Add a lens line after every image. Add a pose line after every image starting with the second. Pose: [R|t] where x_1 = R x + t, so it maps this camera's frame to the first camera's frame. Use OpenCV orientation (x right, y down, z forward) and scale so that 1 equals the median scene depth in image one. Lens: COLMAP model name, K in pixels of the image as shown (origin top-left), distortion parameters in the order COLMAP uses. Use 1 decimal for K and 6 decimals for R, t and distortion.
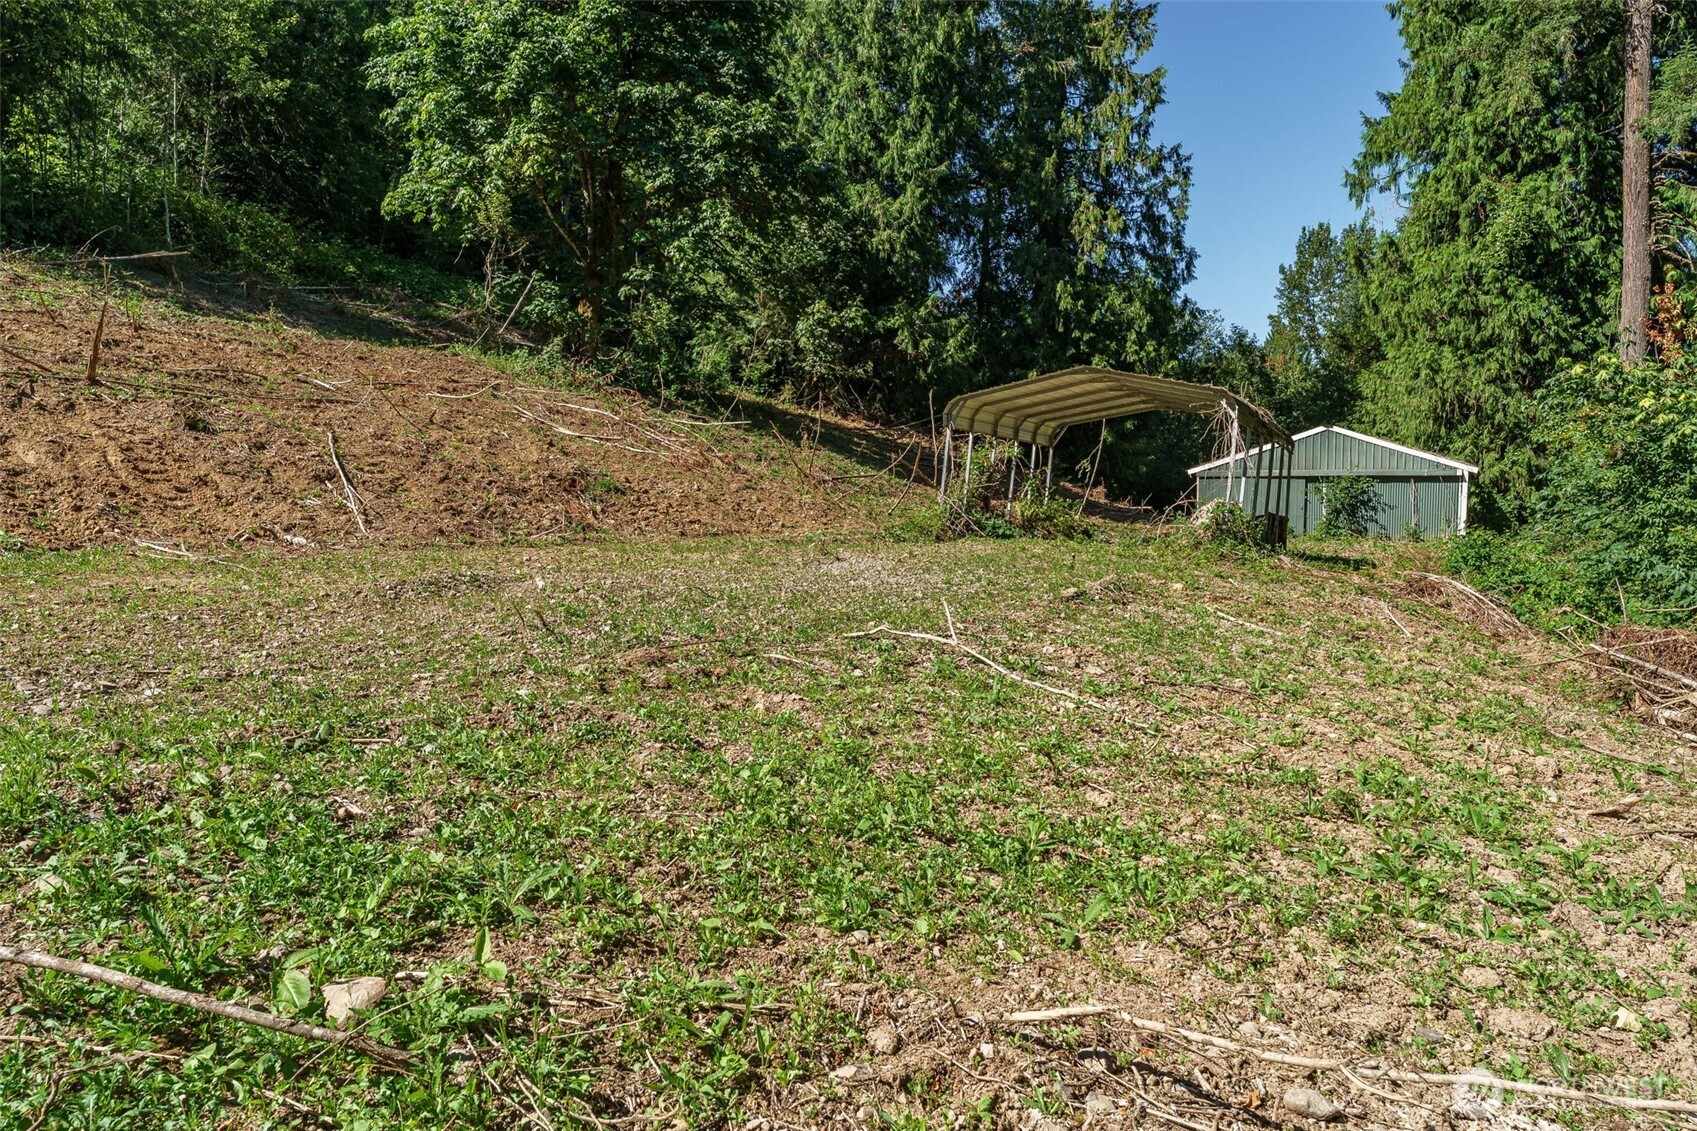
lens RADIAL K [[1161.0, 0, 849.9], [0, 1161.0, 565.1], [0, 0, 1]] dist [0.000357, -0.000331]
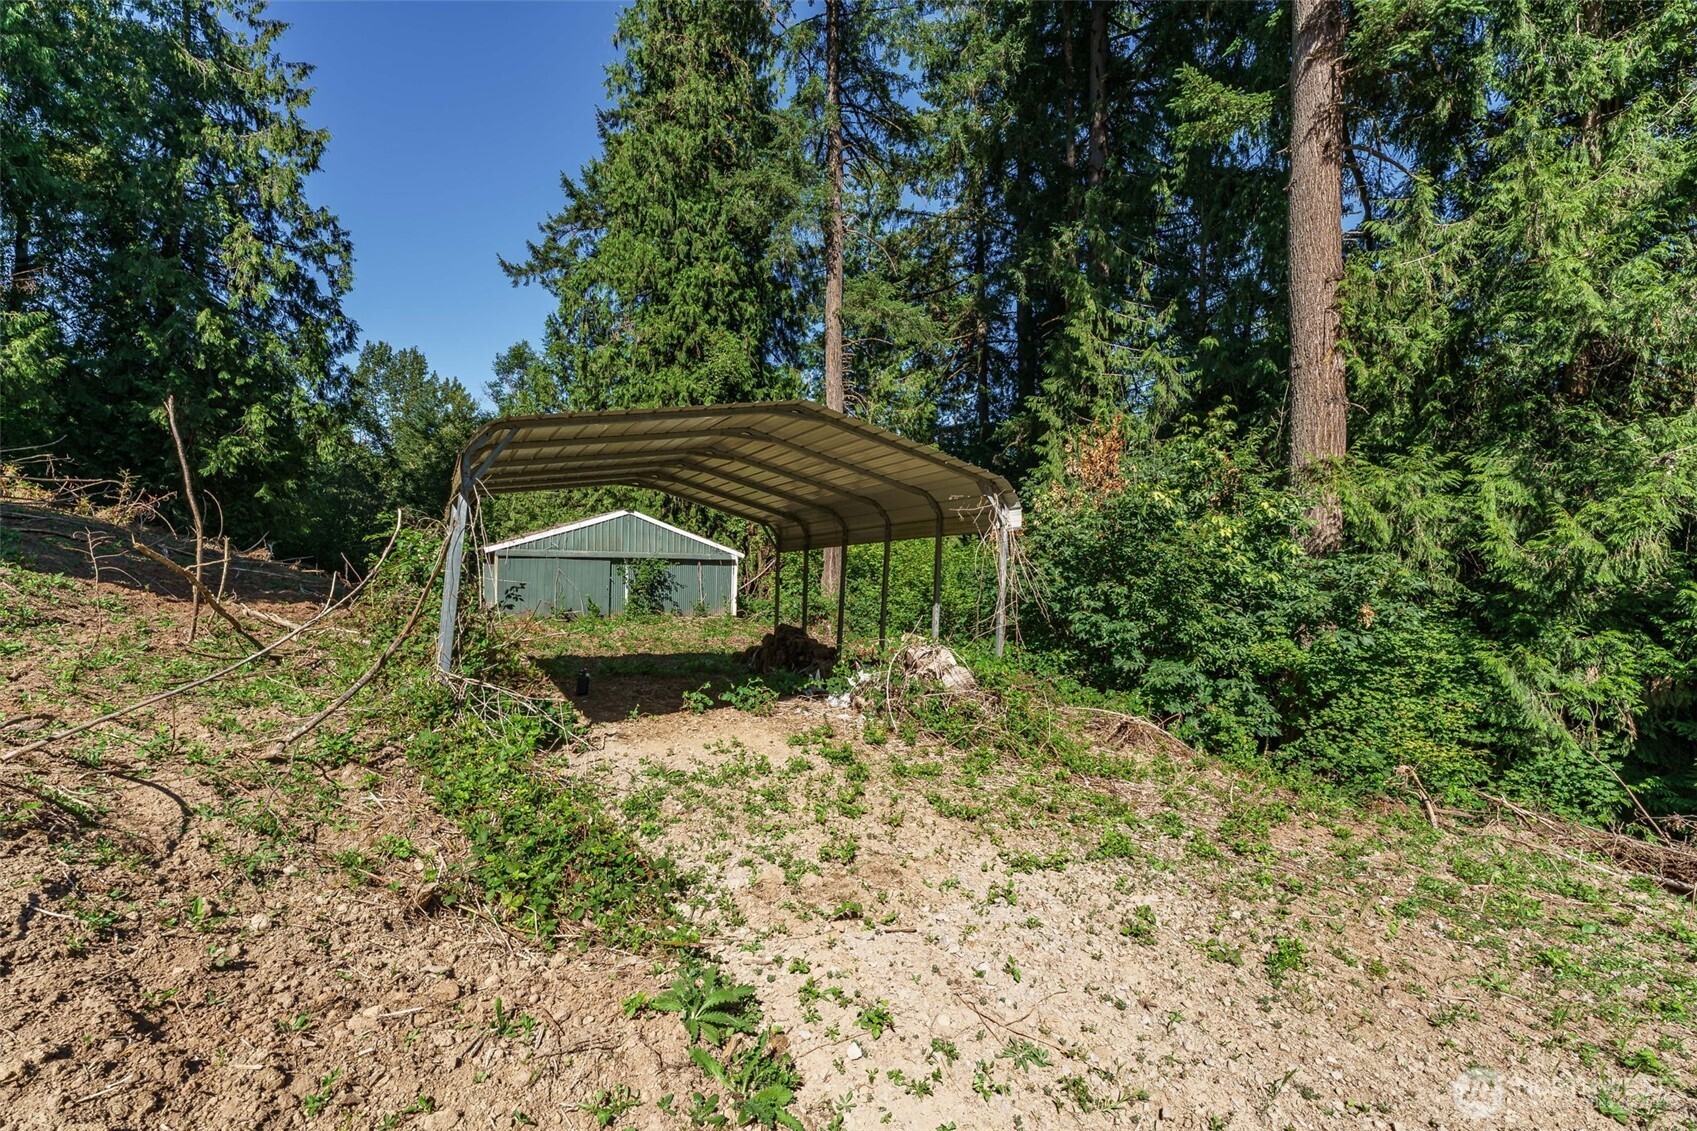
lens RADIAL K [[694.3, 0, 842.0], [0, 694.3, 557.9], [0, 0, 1]] dist [-0.003240, 0.003467]
pose [[0.500873, 0.006314, 0.865498, -0.035253], [0.025929, 0.999415, -0.022296, -0.054737], [-0.865132, 0.033609, 0.500416, 0.492570]]
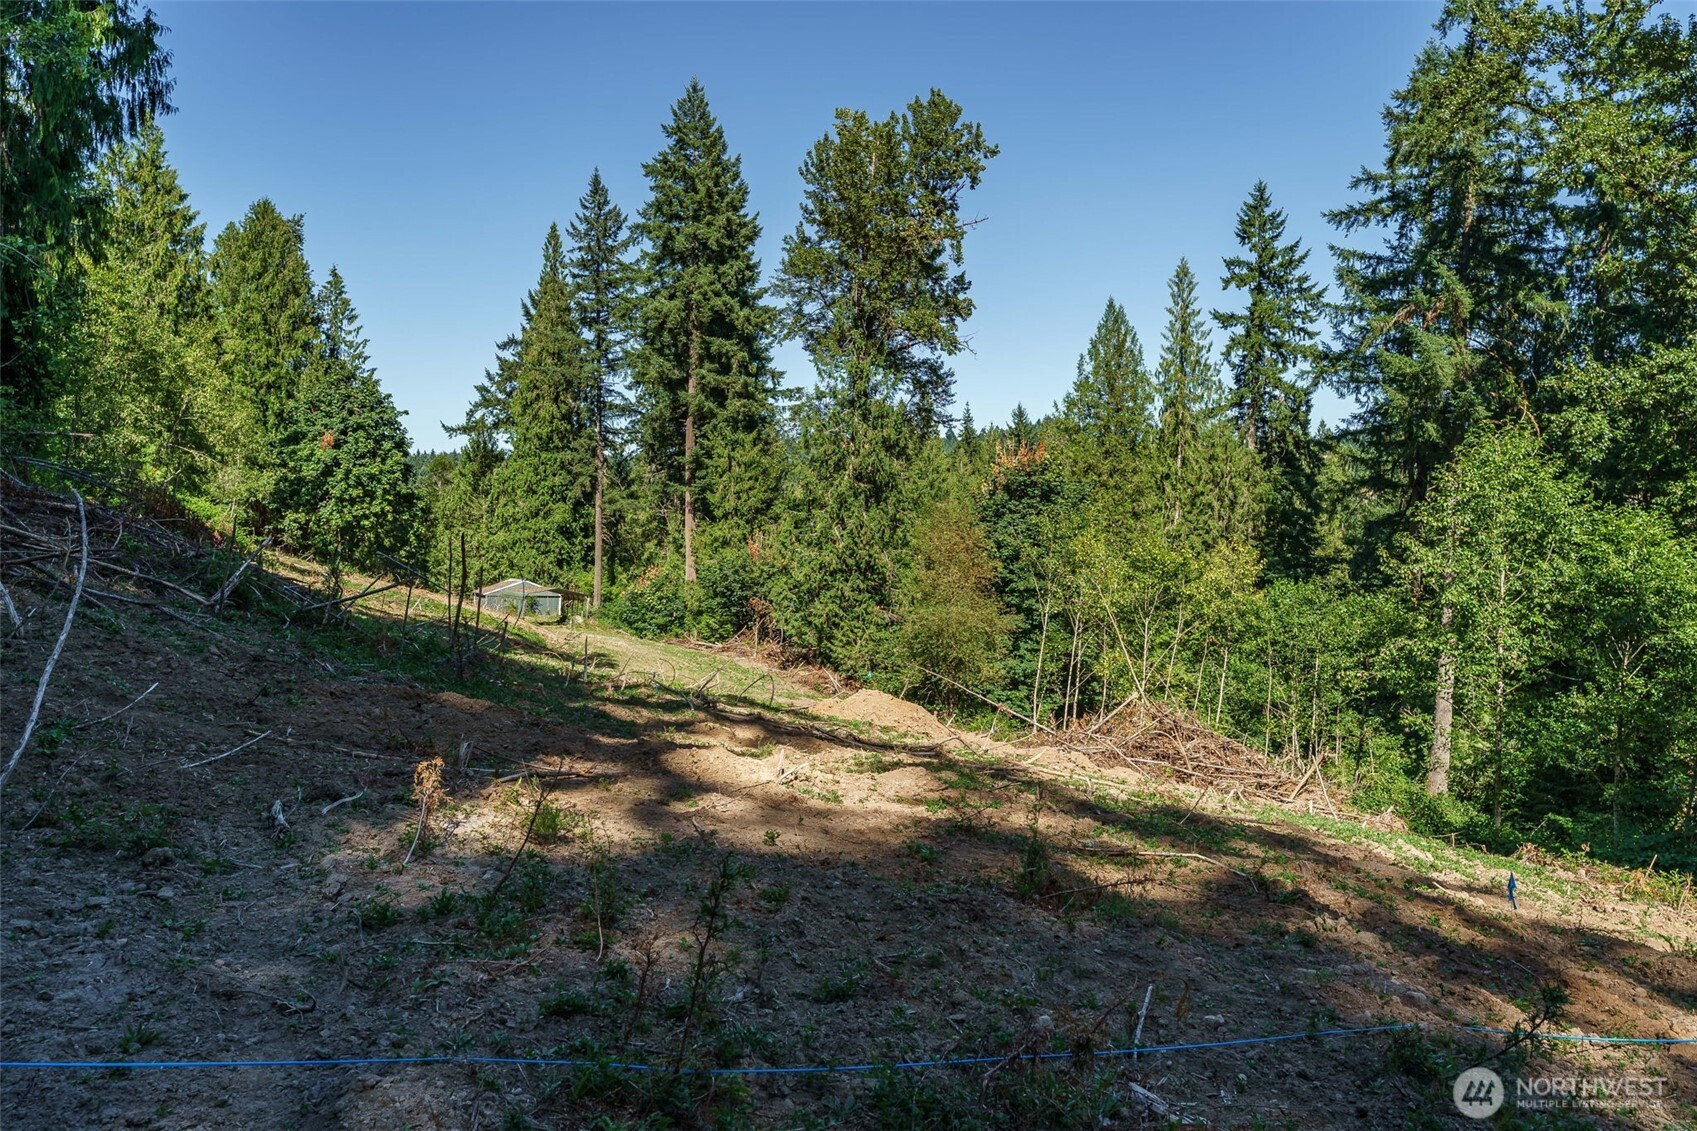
lens RADIAL K [[1157.0, 0, 844.9], [0, 1157.0, 556.5], [0, 0, 1]] dist [0.006324, 0.005500]
pose [[0.465207, -0.000437, 0.885202, -1.969367], [0.012168, 0.999909, -0.005901, -0.149932], [-0.885118, 0.013517, 0.465170, -1.265174]]
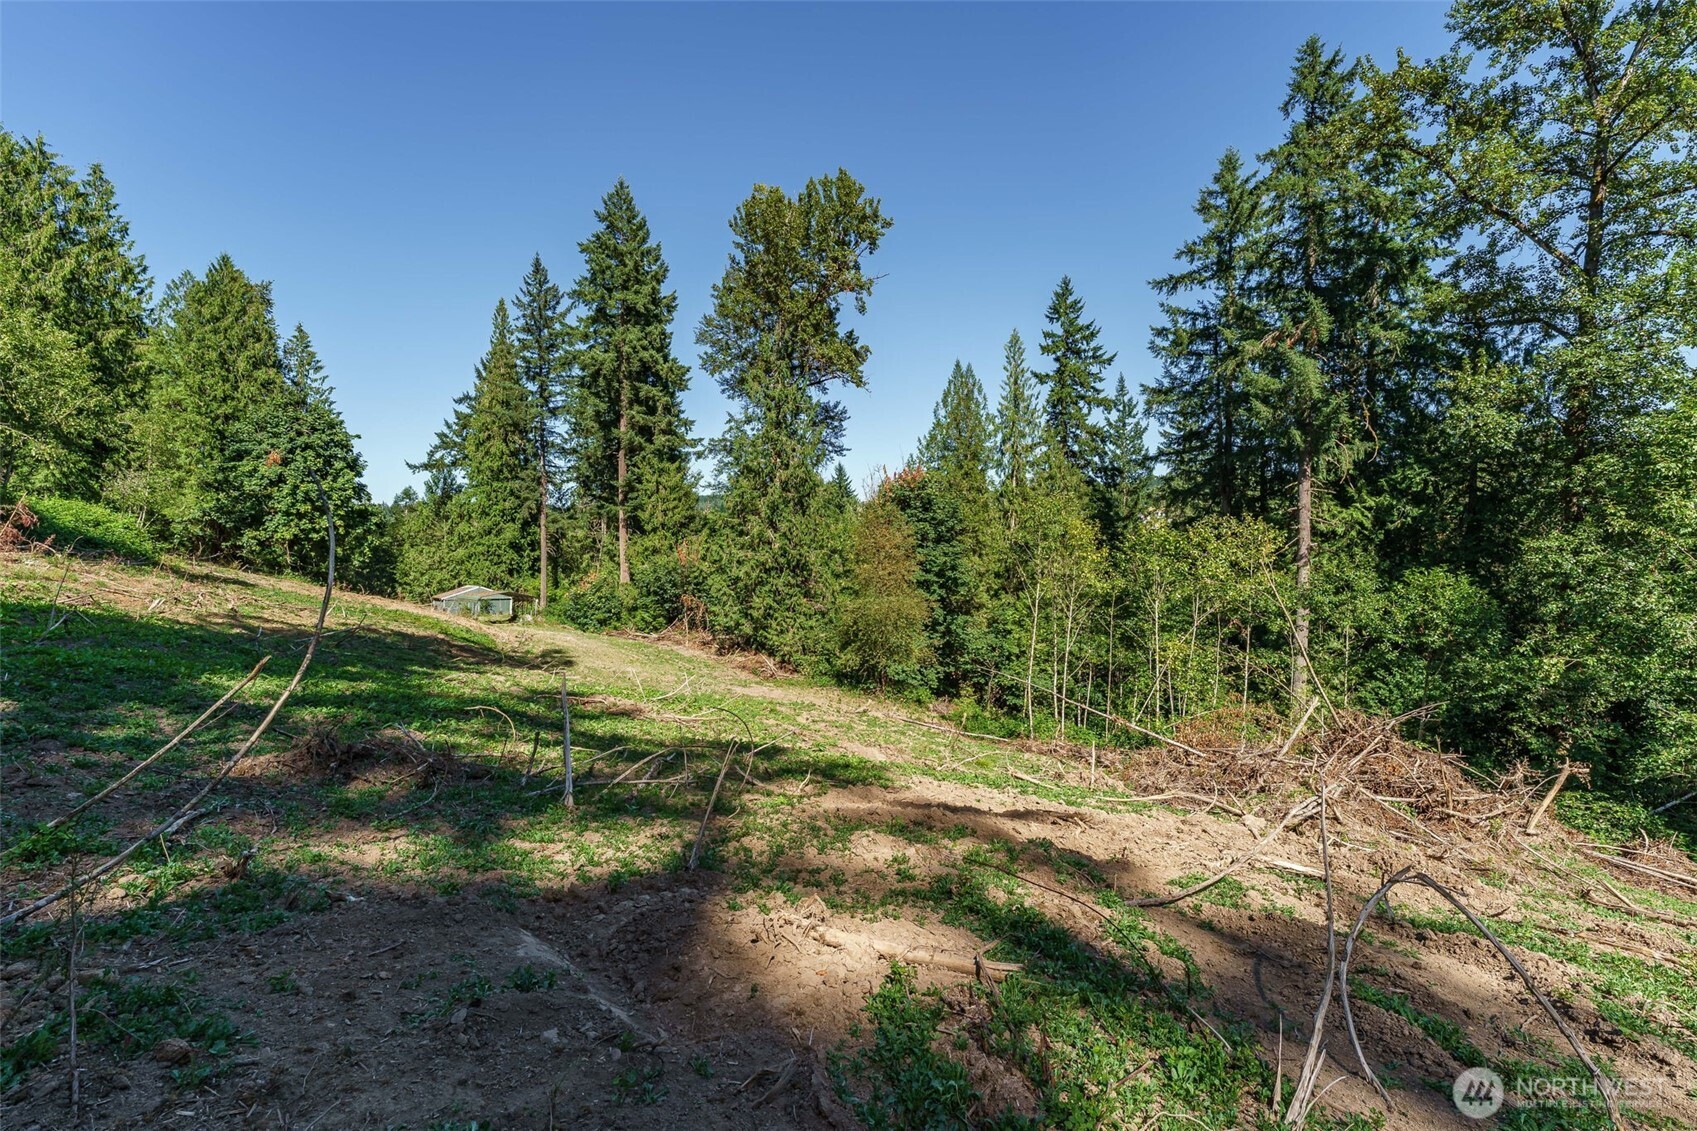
lens RADIAL K [[694.3, 0, 847.0], [0, 694.3, 560.9], [0, 0, 1]] dist [-0.003240, 0.003467]
pose [[0.271187, 0.003044, 0.962522, -1.454566], [0.033665, 0.999353, -0.012646, -0.128698], [-0.961938, 0.035833, 0.270909, -0.811085]]
